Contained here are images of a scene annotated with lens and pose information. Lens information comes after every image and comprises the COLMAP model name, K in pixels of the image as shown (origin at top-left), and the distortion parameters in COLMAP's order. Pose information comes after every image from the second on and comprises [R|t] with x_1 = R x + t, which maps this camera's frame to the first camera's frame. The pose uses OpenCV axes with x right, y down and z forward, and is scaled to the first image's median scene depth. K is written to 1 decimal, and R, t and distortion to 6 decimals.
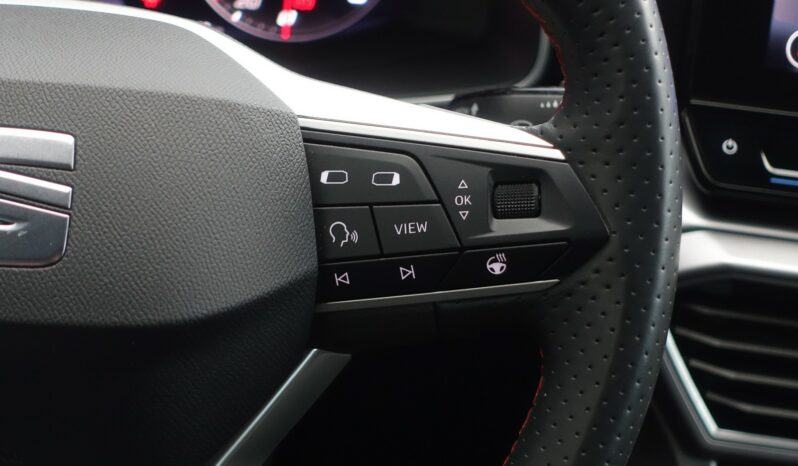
lens RADIAL K [[1738.7, 0, 399.0], [0, 1738.7, 233.0], [0, 0, 1]] dist [-0.026543, -0.164990]
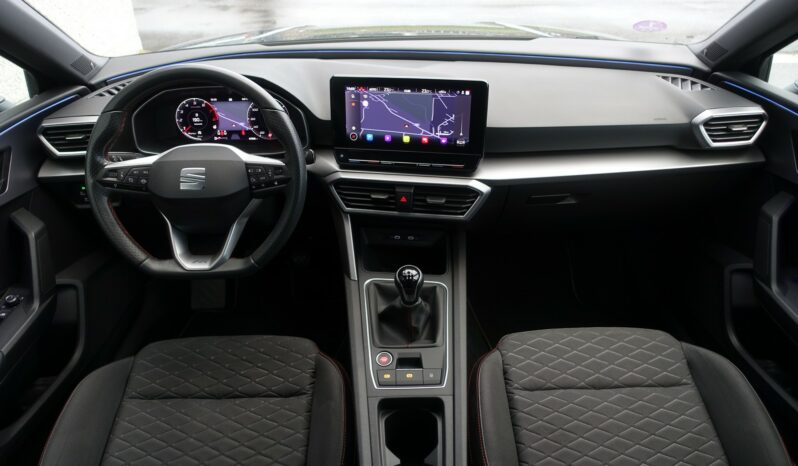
lens RADIAL K [[552.6, 0, 399.0], [0, 552.6, 233.0], [0, 0, 1]] dist [-0.003832, 0.002561]
pose [[0.995109, -0.071125, -0.068549, 0.608177], [0.079217, 0.989160, 0.123640, -0.013698], [0.059013, -0.128466, 0.989957, -0.945689]]
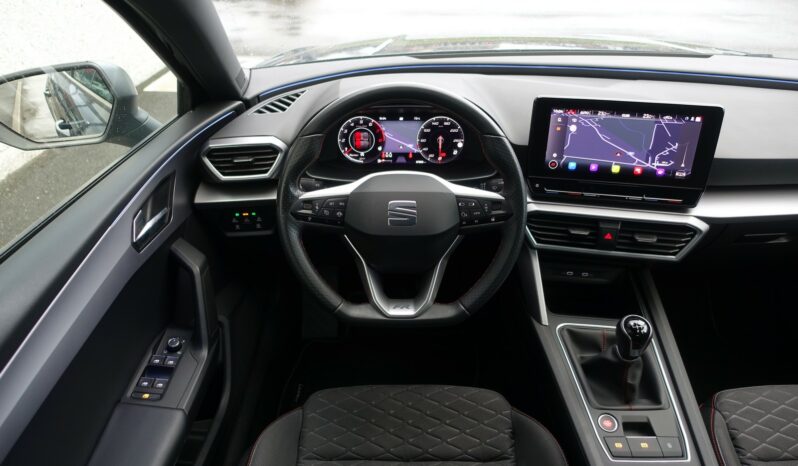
lens RADIAL K [[552.6, 0, 399.0], [0, 552.6, 233.0], [0, 0, 1]] dist [-0.003832, 0.002561]
pose [[0.995809, -0.051384, -0.075655, -0.106442], [0.059670, 0.991950, 0.111687, -0.147258], [0.069307, -0.115733, 0.990859, -0.728046]]
